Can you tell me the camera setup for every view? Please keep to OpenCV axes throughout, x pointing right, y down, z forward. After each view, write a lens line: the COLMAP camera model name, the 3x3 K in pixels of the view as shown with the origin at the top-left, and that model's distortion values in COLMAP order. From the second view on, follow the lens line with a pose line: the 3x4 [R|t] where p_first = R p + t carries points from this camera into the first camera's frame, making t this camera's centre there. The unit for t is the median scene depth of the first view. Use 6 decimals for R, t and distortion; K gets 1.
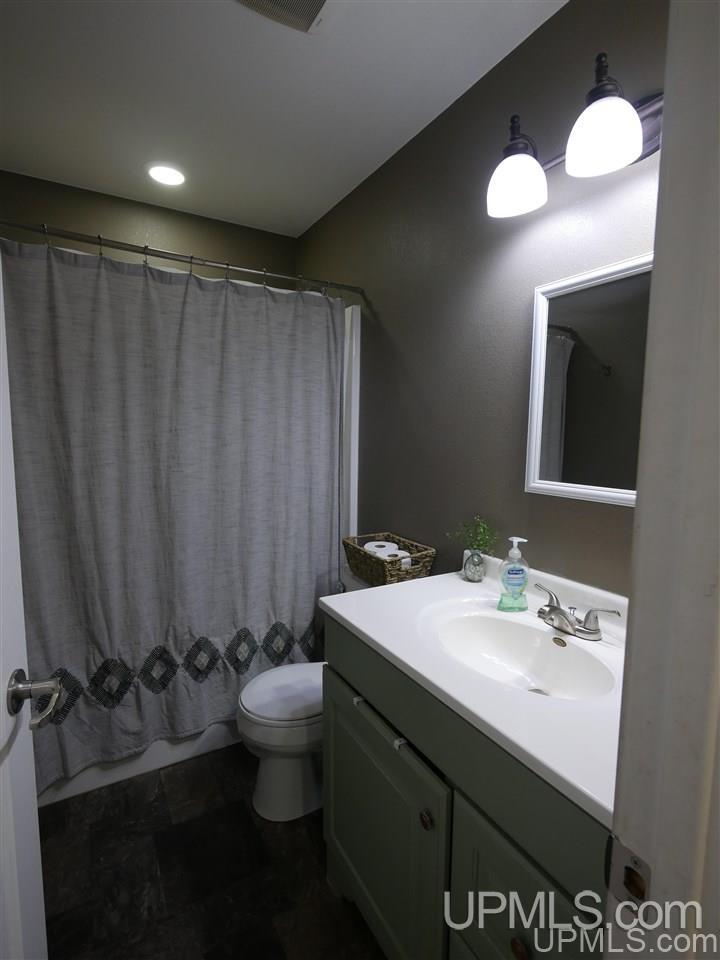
lens RADIAL K [[473.8, 0, 363.7], [0, 473.8, 477.7], [0, 0, 1]] dist [-0.004194, -0.000433]
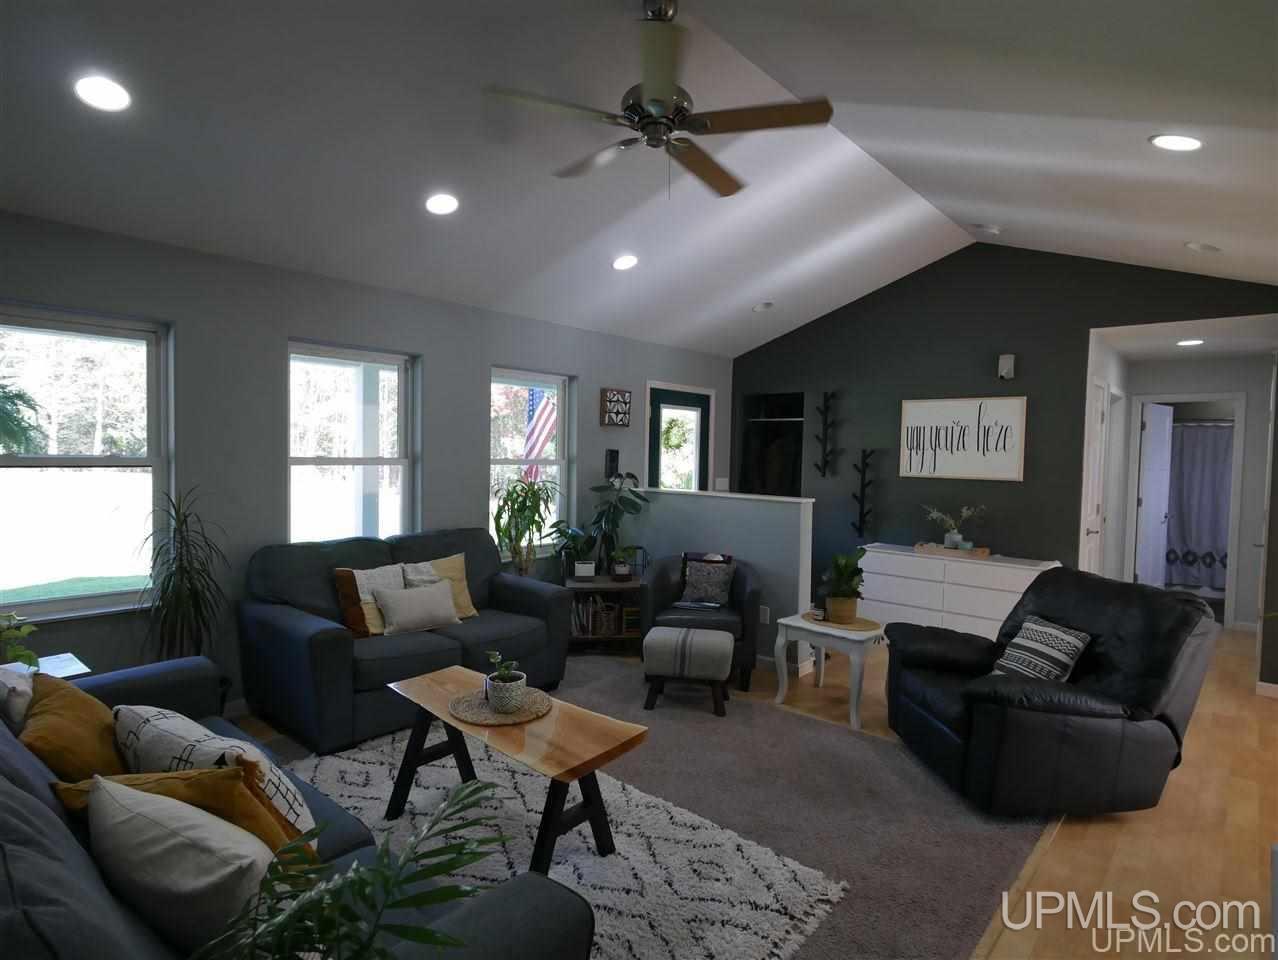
lens RADIAL K [[722.3, 0, 630.5], [0, 722.3, 473.9], [0, 0, 1]] dist [0.006540, 0.000914]
pose [[0.317886, 0.029647, -0.947665, 2.790049], [-0.119077, 0.992845, -0.008883, 0.366096], [0.940622, 0.115668, 0.319142, -4.028119]]
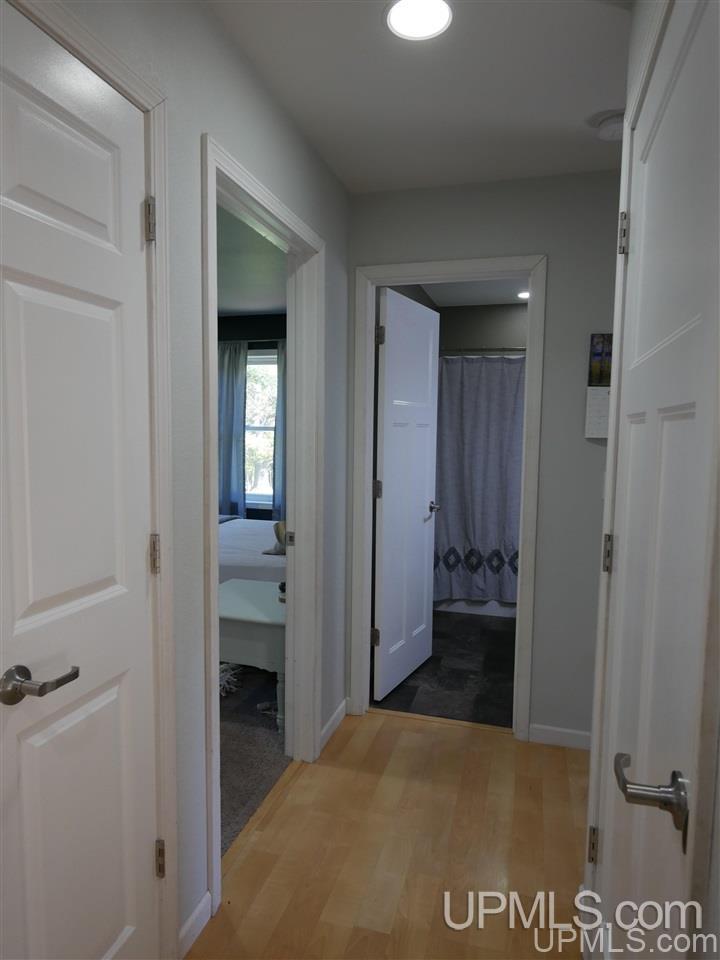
lens RADIAL K [[605.7, 0, 359.7], [0, 605.7, 484.6], [0, 0, 1]] dist [0.008239, 0.000577]
pose [[0.684175, 0.063150, -0.726579, 1.015553], [-0.078722, 0.996818, 0.012511, 0.112991], [0.725057, 0.048638, 0.686969, -1.174740]]
